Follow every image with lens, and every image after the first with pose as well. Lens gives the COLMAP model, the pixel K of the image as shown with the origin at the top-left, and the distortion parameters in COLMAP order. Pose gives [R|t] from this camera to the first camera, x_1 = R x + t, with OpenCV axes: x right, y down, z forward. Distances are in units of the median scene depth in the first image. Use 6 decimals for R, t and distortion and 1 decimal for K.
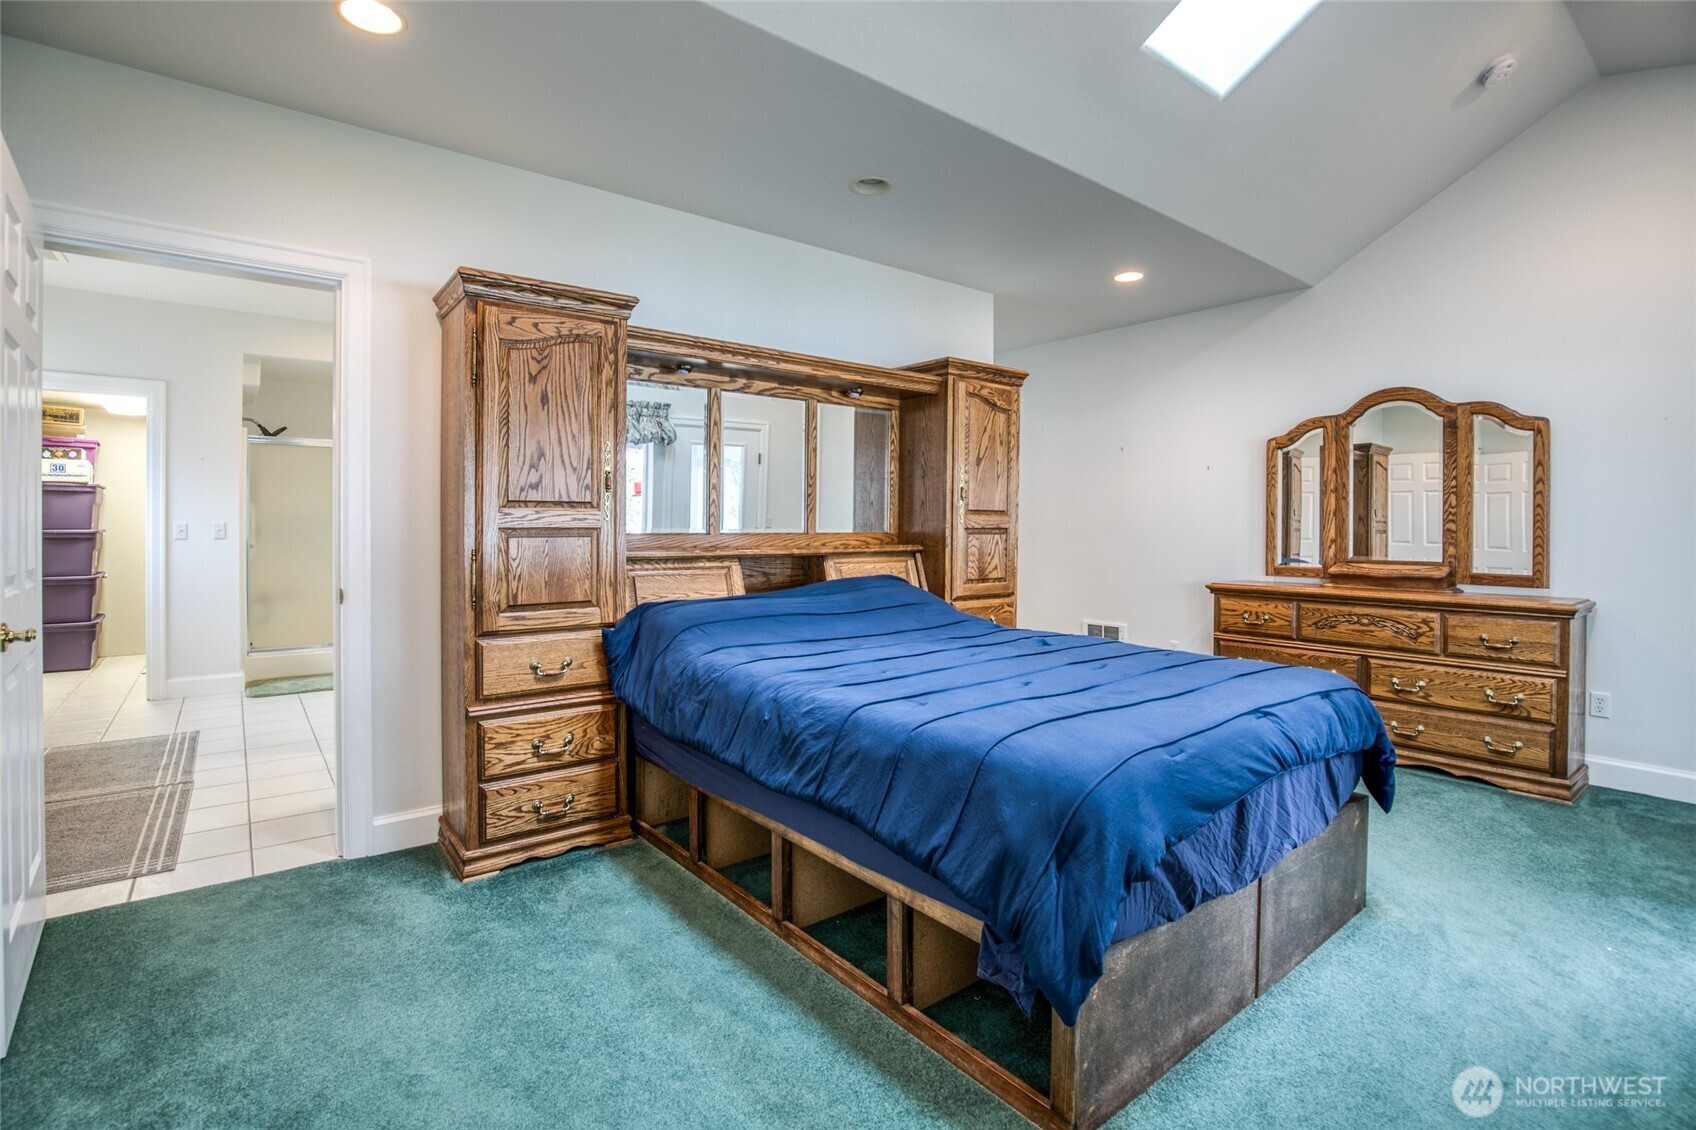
lens RADIAL K [[785.7, 0, 829.4], [0, 785.7, 524.7], [0, 0, 1]] dist [-0.032677, 0.004377]
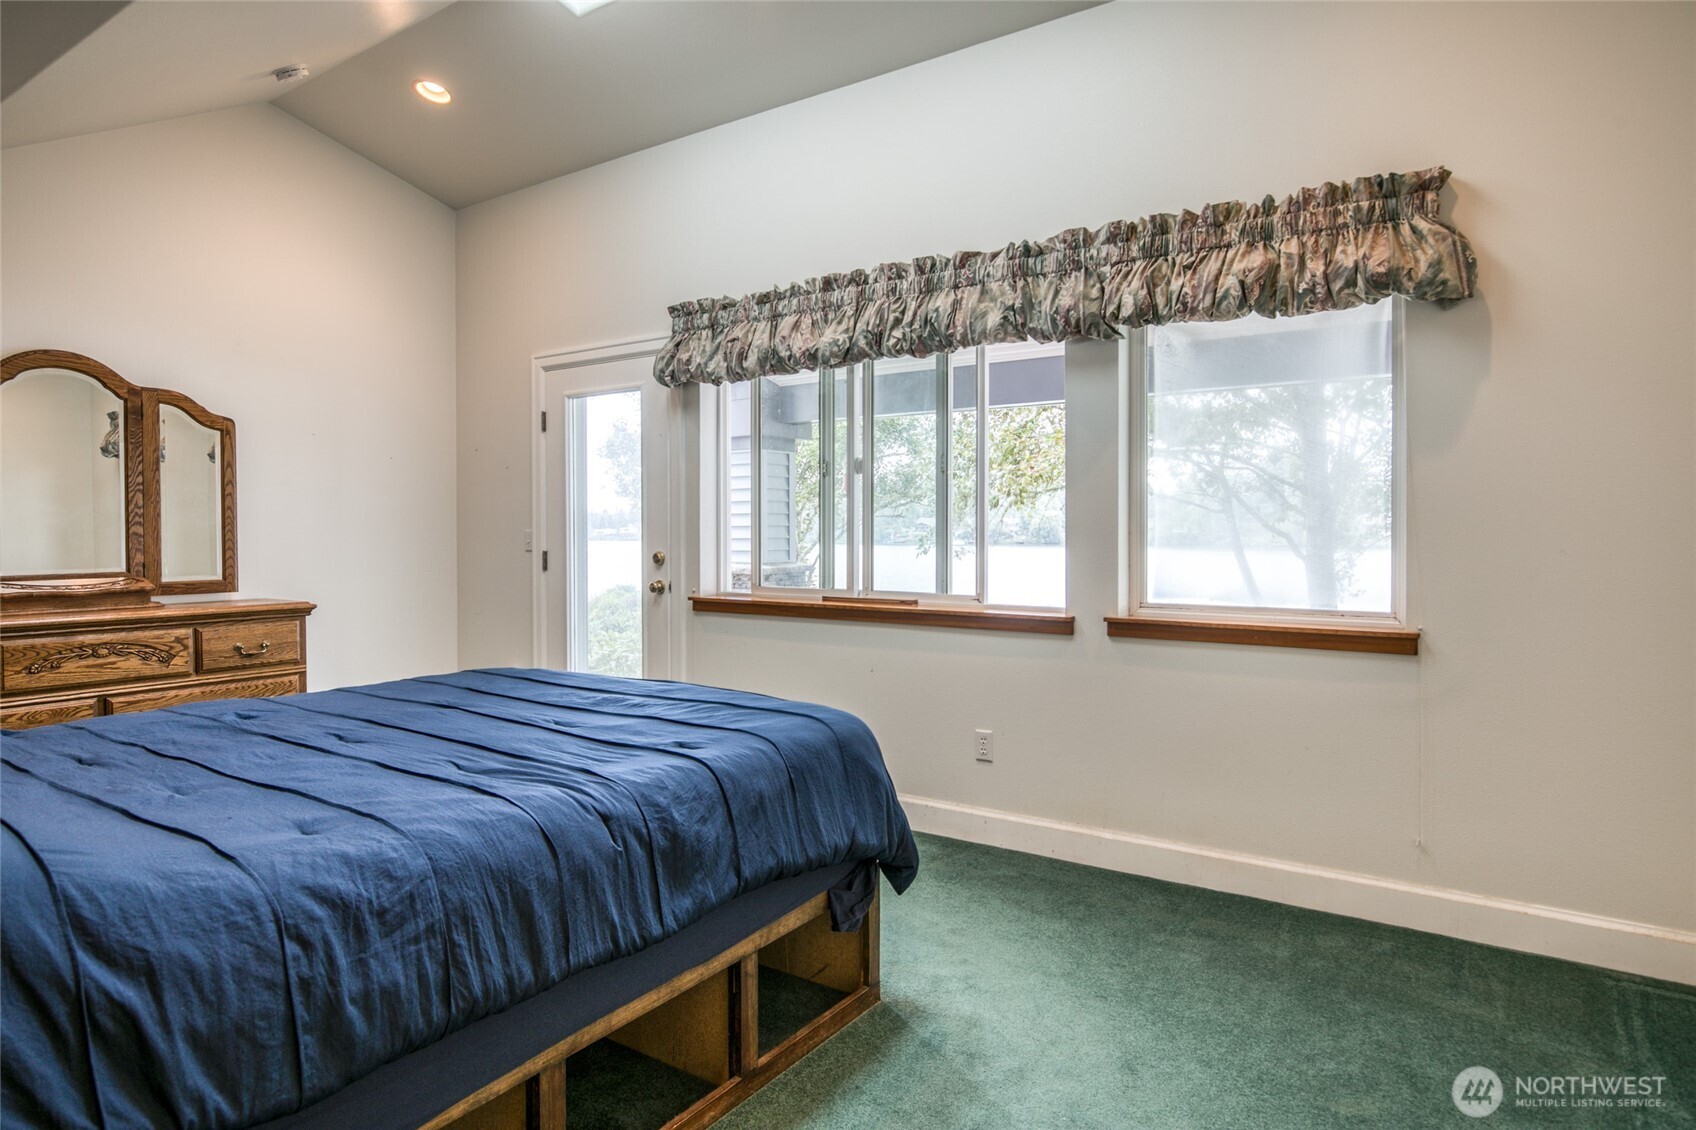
lens RADIAL K [[951.0, 0, 860.9], [0, 951.0, 554.2], [0, 0, 1]] dist [-0.017708, 0.001417]
pose [[-0.305808, -0.026547, 0.951723, -0.468119], [0.004782, 0.999556, 0.029418, 0.002315], [-0.952081, 0.013548, -0.305545, 0.595539]]
